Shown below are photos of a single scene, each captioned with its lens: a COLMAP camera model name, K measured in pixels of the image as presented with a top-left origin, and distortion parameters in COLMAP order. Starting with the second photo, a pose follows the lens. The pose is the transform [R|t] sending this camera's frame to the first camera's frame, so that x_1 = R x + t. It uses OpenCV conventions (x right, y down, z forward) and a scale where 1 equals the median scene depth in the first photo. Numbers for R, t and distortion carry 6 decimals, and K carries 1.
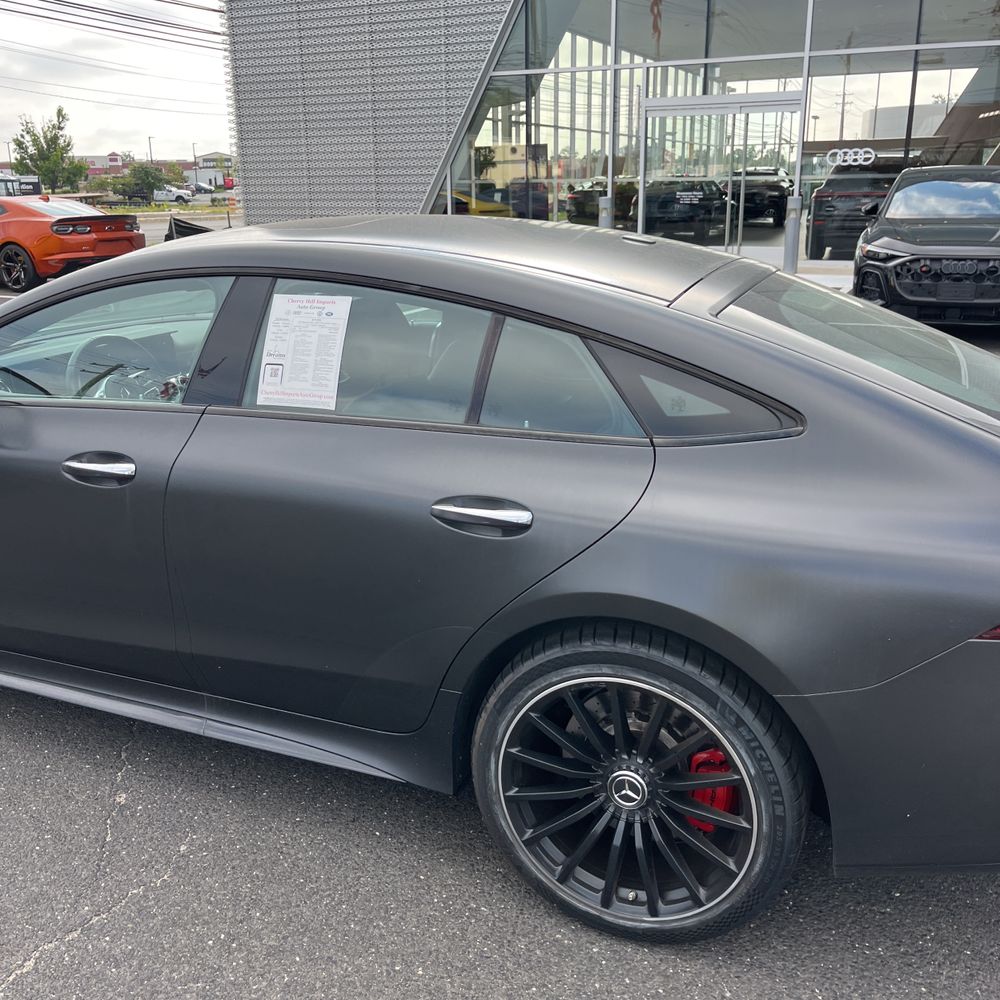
lens RADIAL K [[1016.9, 0, 503.9], [0, 1016.9, 497.9], [0, 0, 1]] dist [0.019236, 0.000000]
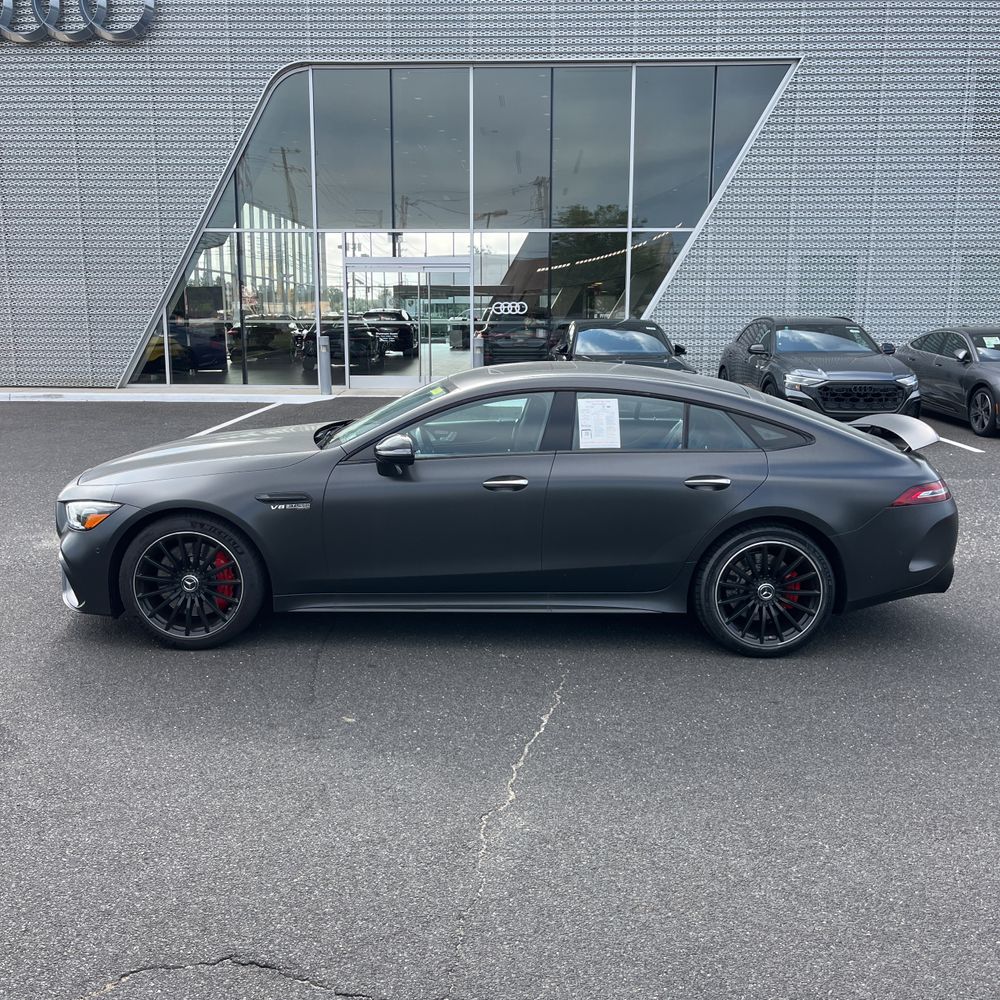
lens RADIAL K [[1016.9, 0, 502.0], [0, 1016.9, 502.0], [0, 0, 1]] dist [0.019236, 0.000000]
pose [[0.913948, -0.062134, 0.401047, -1.251259], [0.109220, 0.989409, -0.095612, 0.207984], [-0.390858, 0.131187, 0.911054, -0.886909]]
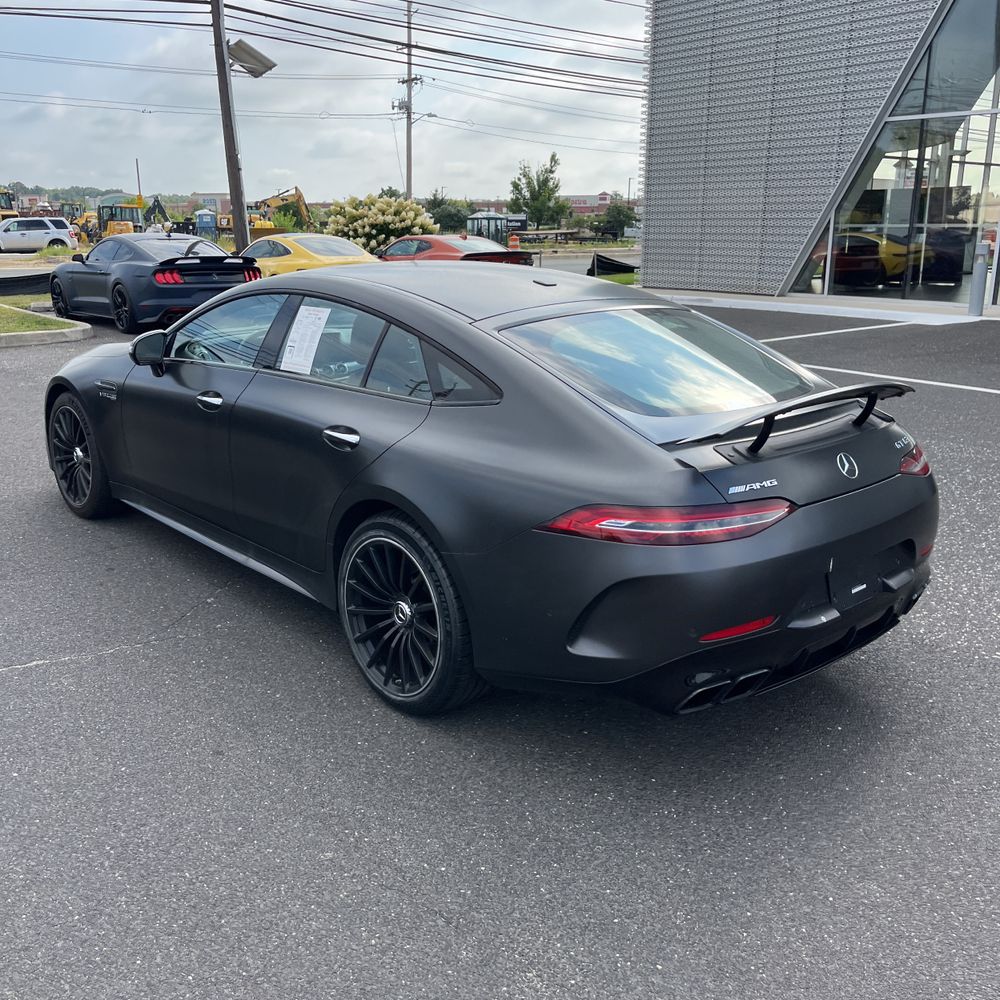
lens RADIAL K [[1016.9, 0, 499.4], [0, 1016.9, 503.0], [0, 0, 1]] dist [0.019236, 0.000000]
pose [[0.901166, 0.126043, -0.414745, 0.805216], [-0.138232, 0.990400, 0.000634, 0.076643], [0.410844, 0.056760, 0.909937, -0.379457]]
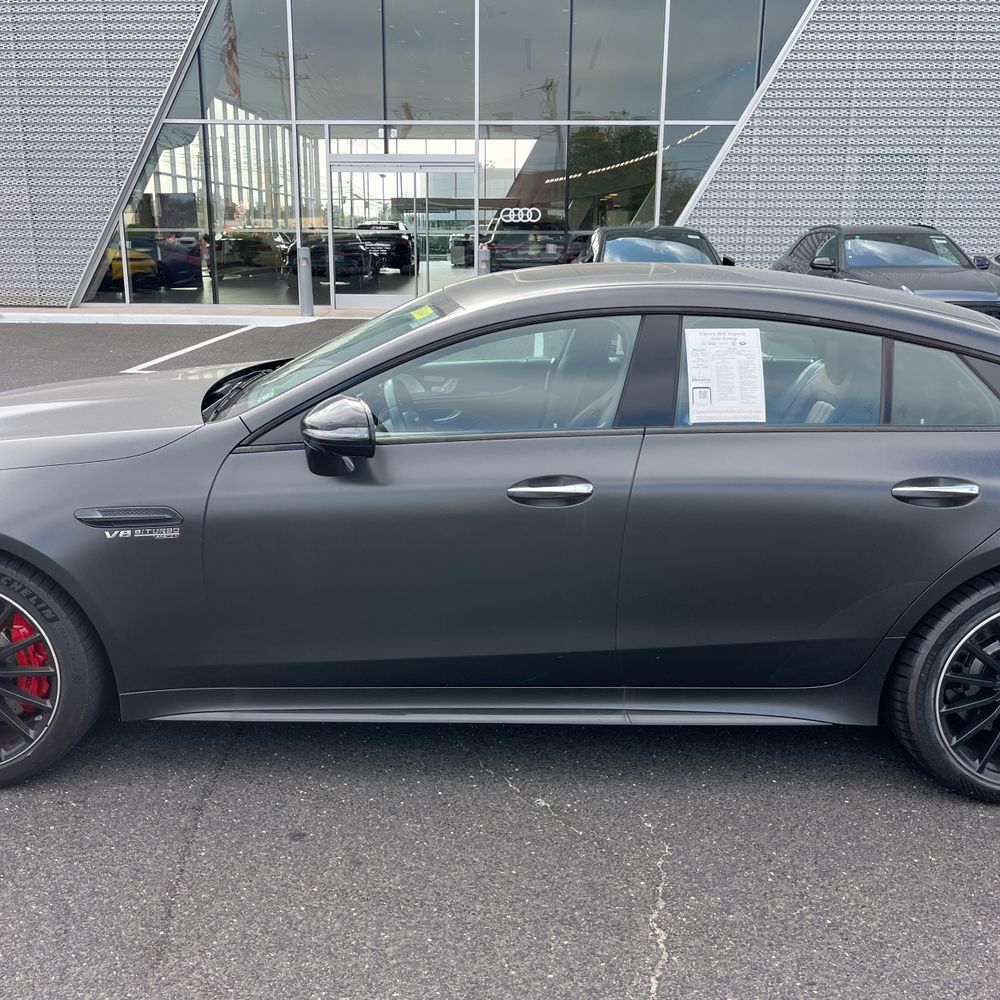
lens RADIAL K [[1016.9, 0, 492.2], [0, 1016.9, 498.4], [0, 0, 1]] dist [0.019236, 0.000000]
pose [[0.918746, -0.084990, 0.385592, -0.886996], [0.102791, 0.994370, -0.025745, 0.000803], [-0.381233, 0.063289, 0.922310, 0.019249]]
